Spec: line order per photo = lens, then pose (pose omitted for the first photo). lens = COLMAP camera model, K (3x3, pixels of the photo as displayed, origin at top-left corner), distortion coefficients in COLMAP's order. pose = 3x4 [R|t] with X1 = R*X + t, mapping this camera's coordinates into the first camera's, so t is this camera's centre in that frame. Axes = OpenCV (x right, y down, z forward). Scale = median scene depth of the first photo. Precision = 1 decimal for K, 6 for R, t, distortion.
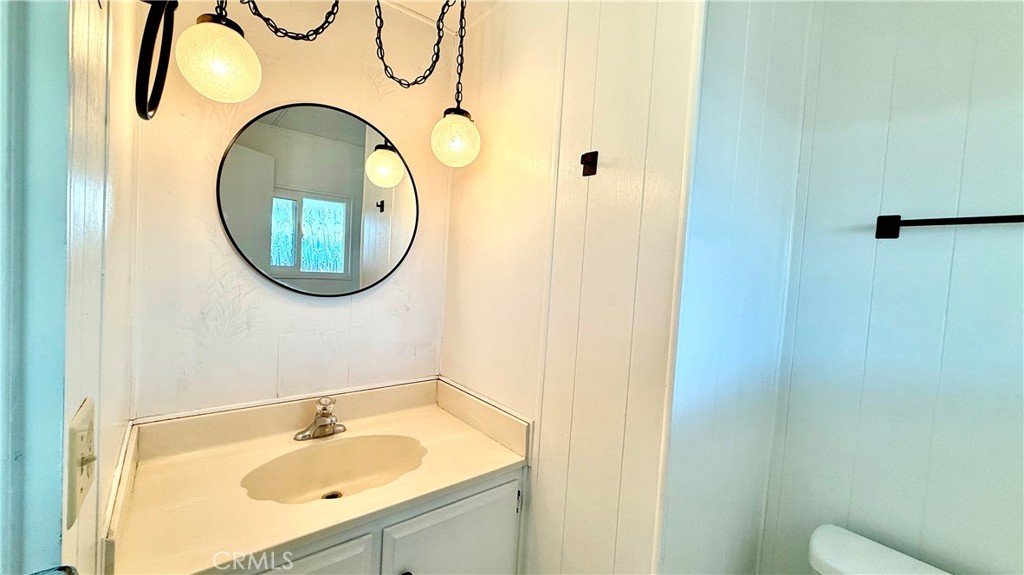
lens RADIAL K [[407.9, 0, 509.9], [0, 407.9, 286.1], [0, 0, 1]] dist [0.000339, -0.000042]
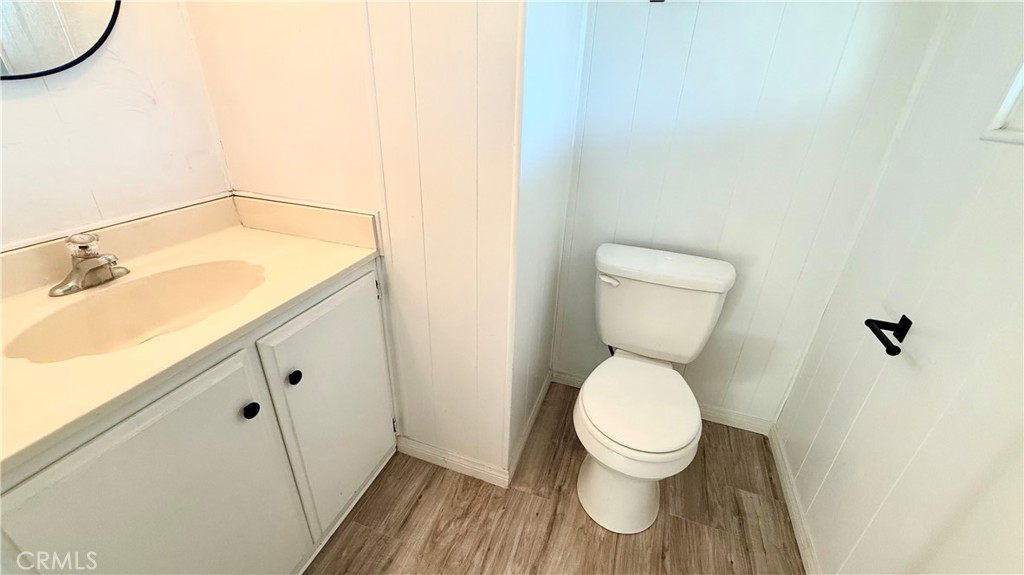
lens RADIAL K [[407.9, 0, 509.9], [0, 407.9, 286.1], [0, 0, 1]] dist [0.000339, -0.000042]
pose [[0.853223, -0.258976, 0.452706, -0.154761], [0.042021, 0.899319, 0.435269, 0.076253], [-0.519851, -0.352358, 0.778202, 0.013943]]
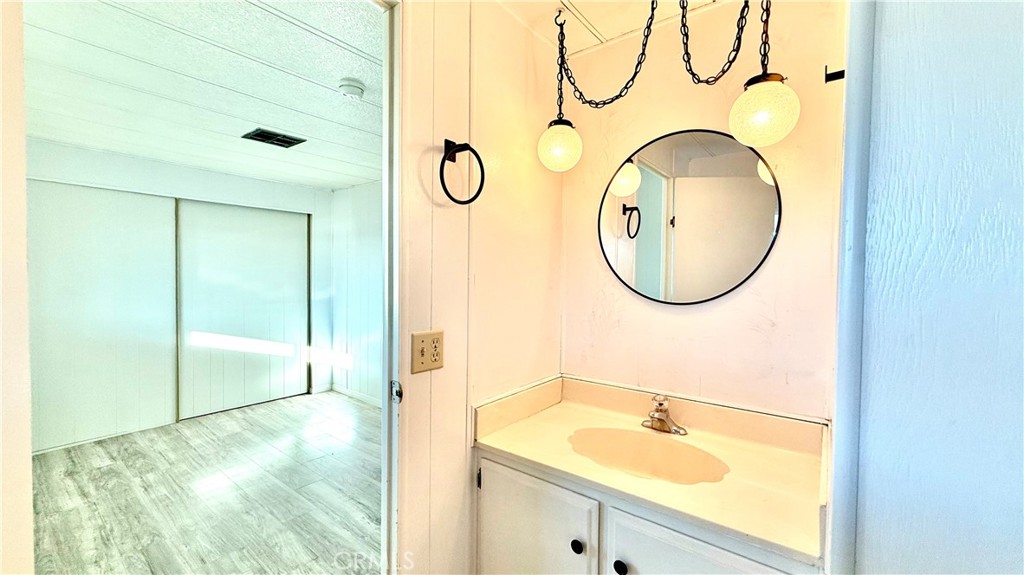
lens RADIAL K [[407.9, 0, 509.9], [0, 407.9, 286.1], [0, 0, 1]] dist [0.000339, -0.000042]
pose [[0.224271, -0.032283, -0.973992, 0.546255], [-0.045552, 0.998011, -0.043568, 0.047561], [0.973462, 0.054138, 0.222354, 0.348435]]
